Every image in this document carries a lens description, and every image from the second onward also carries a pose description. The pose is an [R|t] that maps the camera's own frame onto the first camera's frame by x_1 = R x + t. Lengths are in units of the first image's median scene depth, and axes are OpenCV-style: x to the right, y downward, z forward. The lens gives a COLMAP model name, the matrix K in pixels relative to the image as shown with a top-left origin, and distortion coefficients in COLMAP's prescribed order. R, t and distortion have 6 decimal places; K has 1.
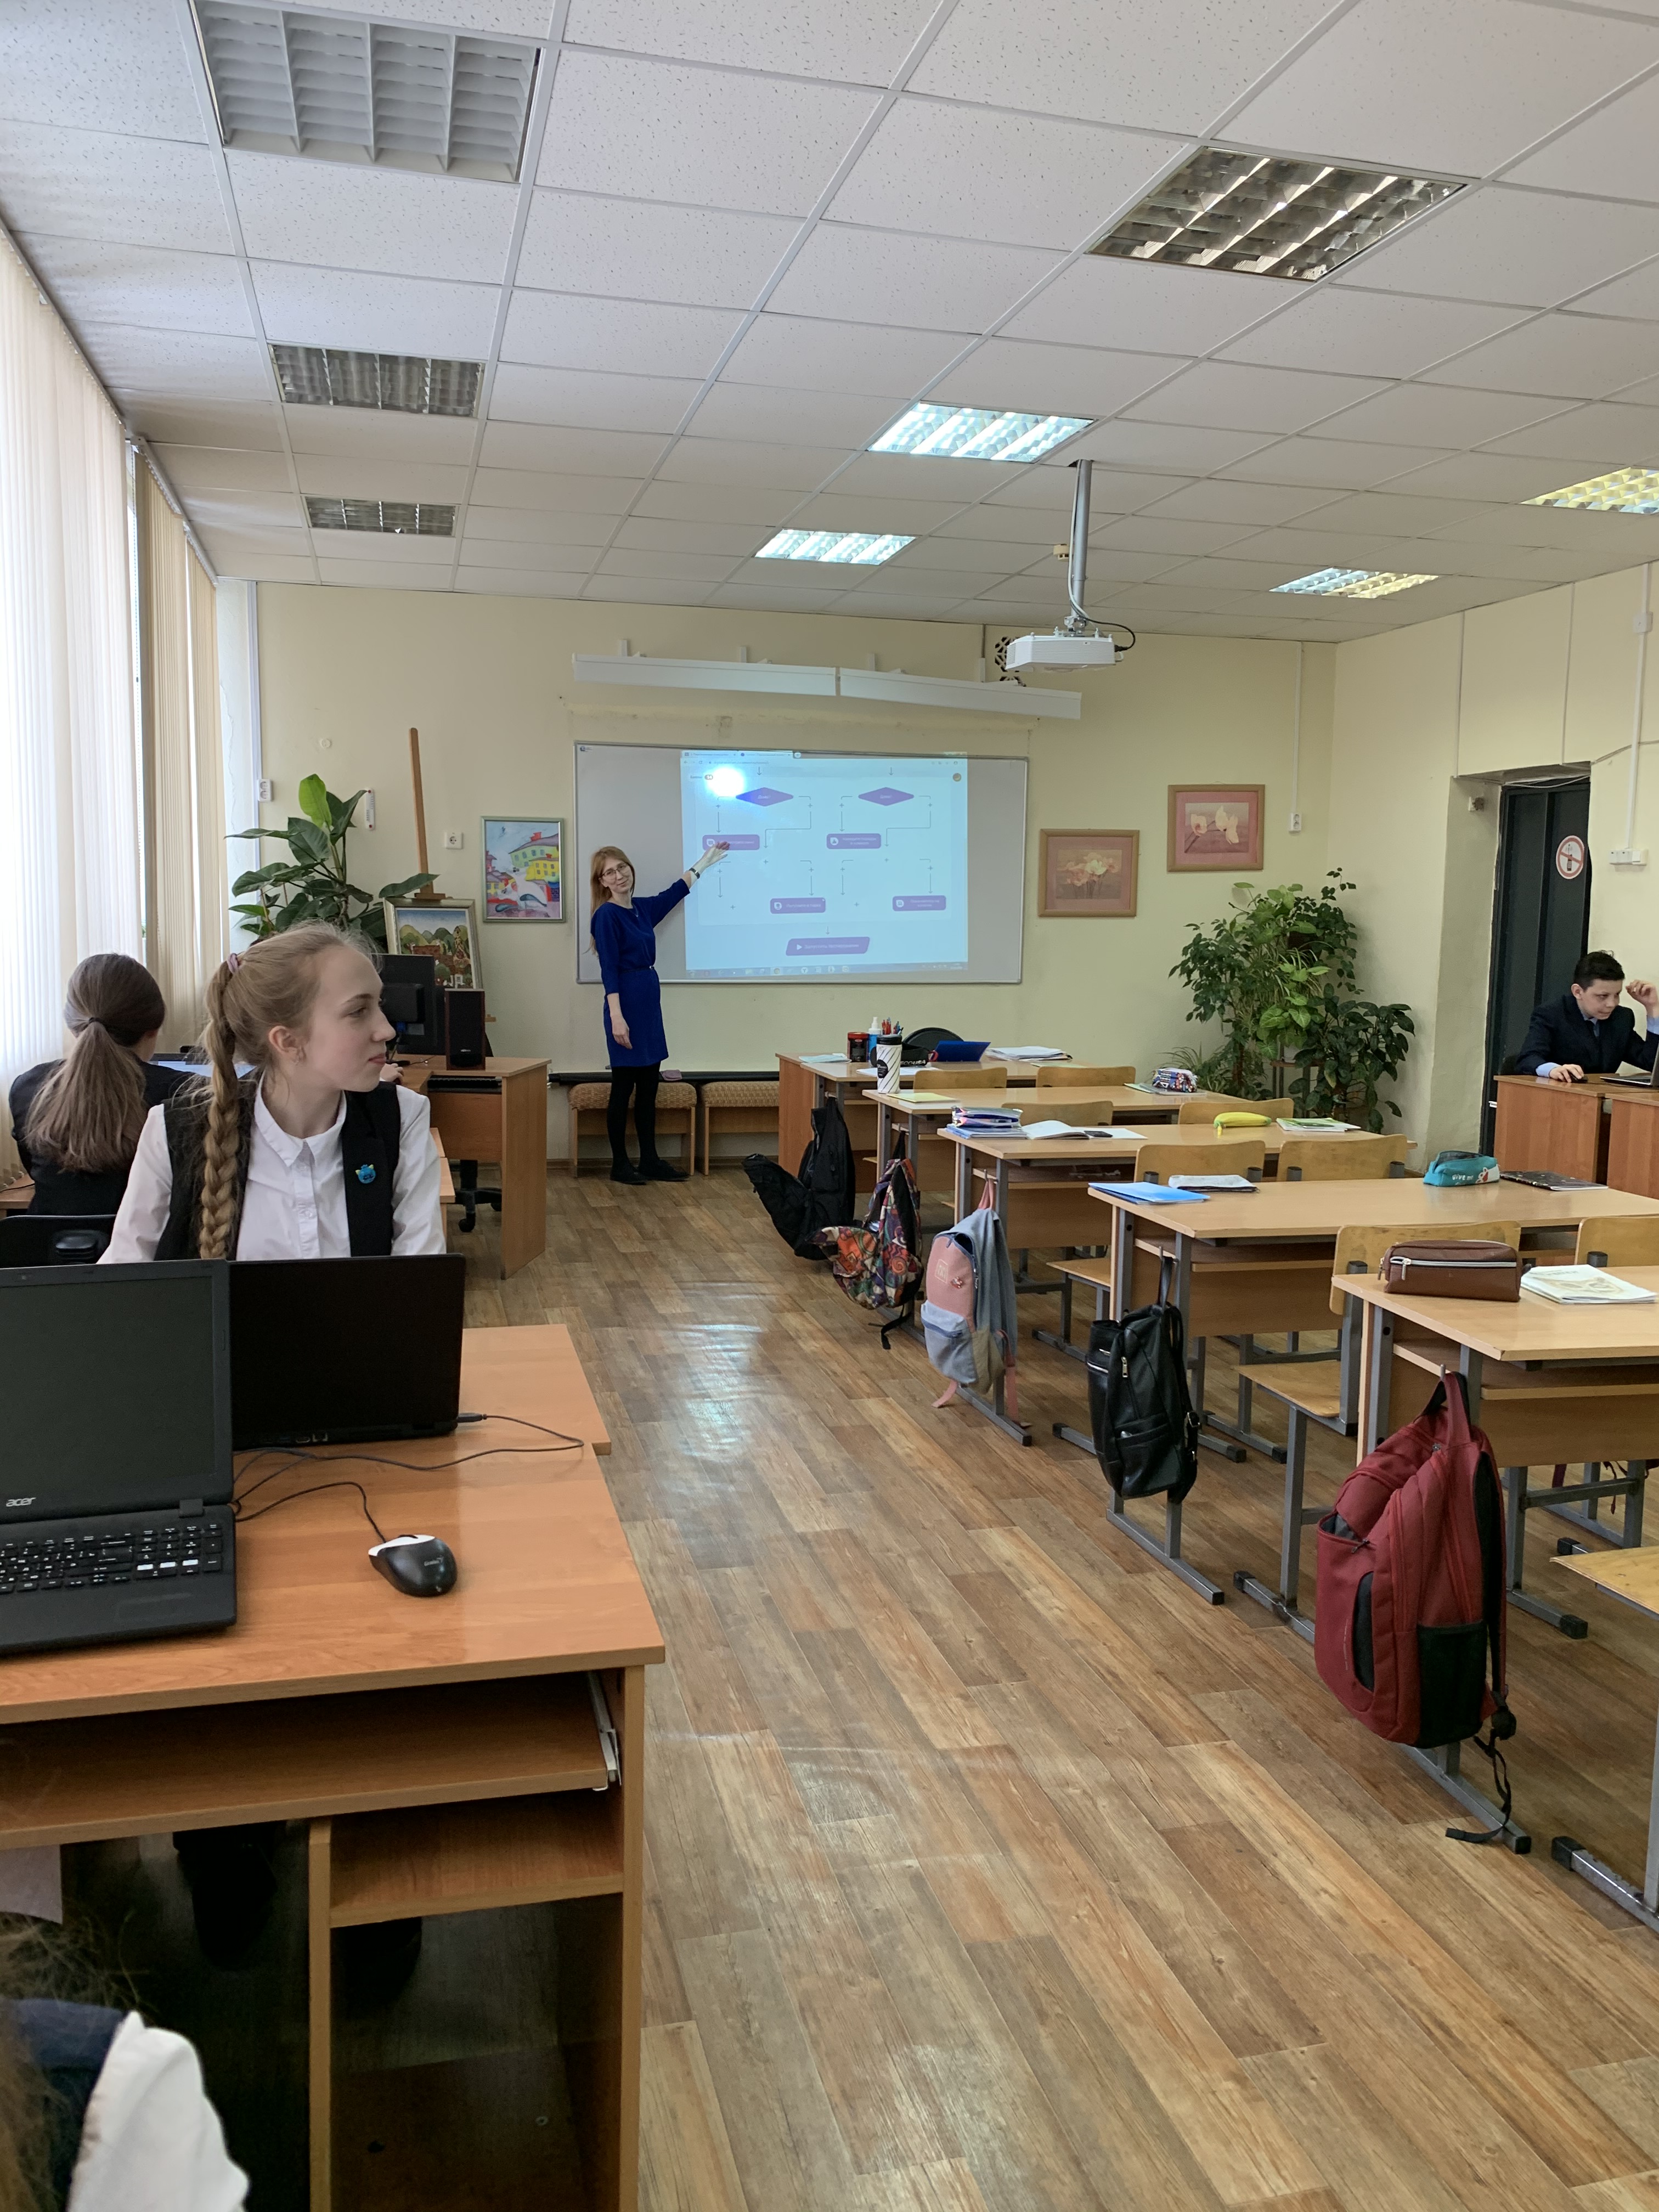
lens RADIAL K [[1658.8, 0, 829.5], [0, 1658.8, 1106.0], [0, 0, 1]] dist [0.006069, -0.003085]
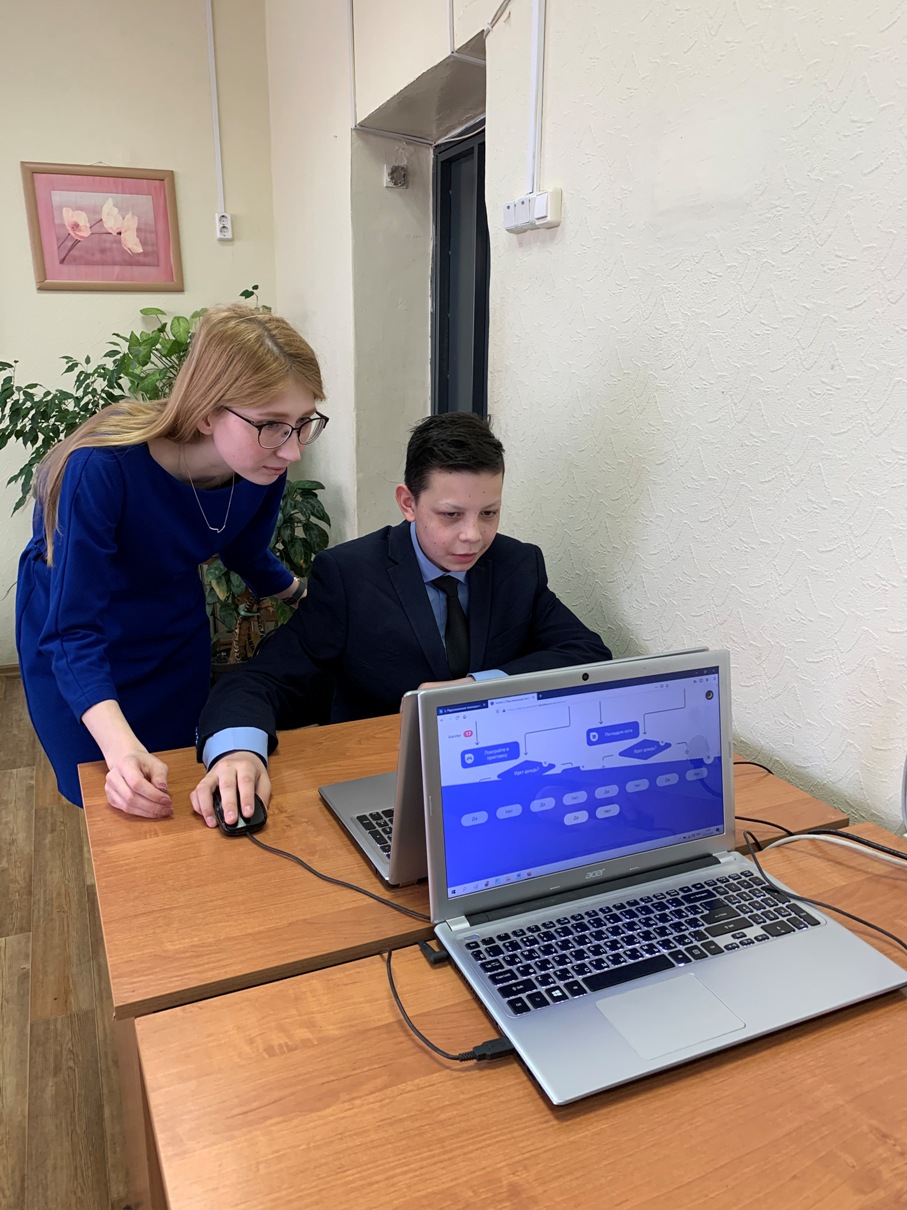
lens RADIAL K [[920.1, 0, 453.5], [0, 920.1, 605.0], [0, 0, 1]] dist [0.002263, -0.000403]
pose [[0.987821, -0.035414, 0.151508, 0.319579], [0.014581, 0.990538, 0.136462, -0.057610], [-0.154907, -0.132590, 0.978991, 0.562501]]
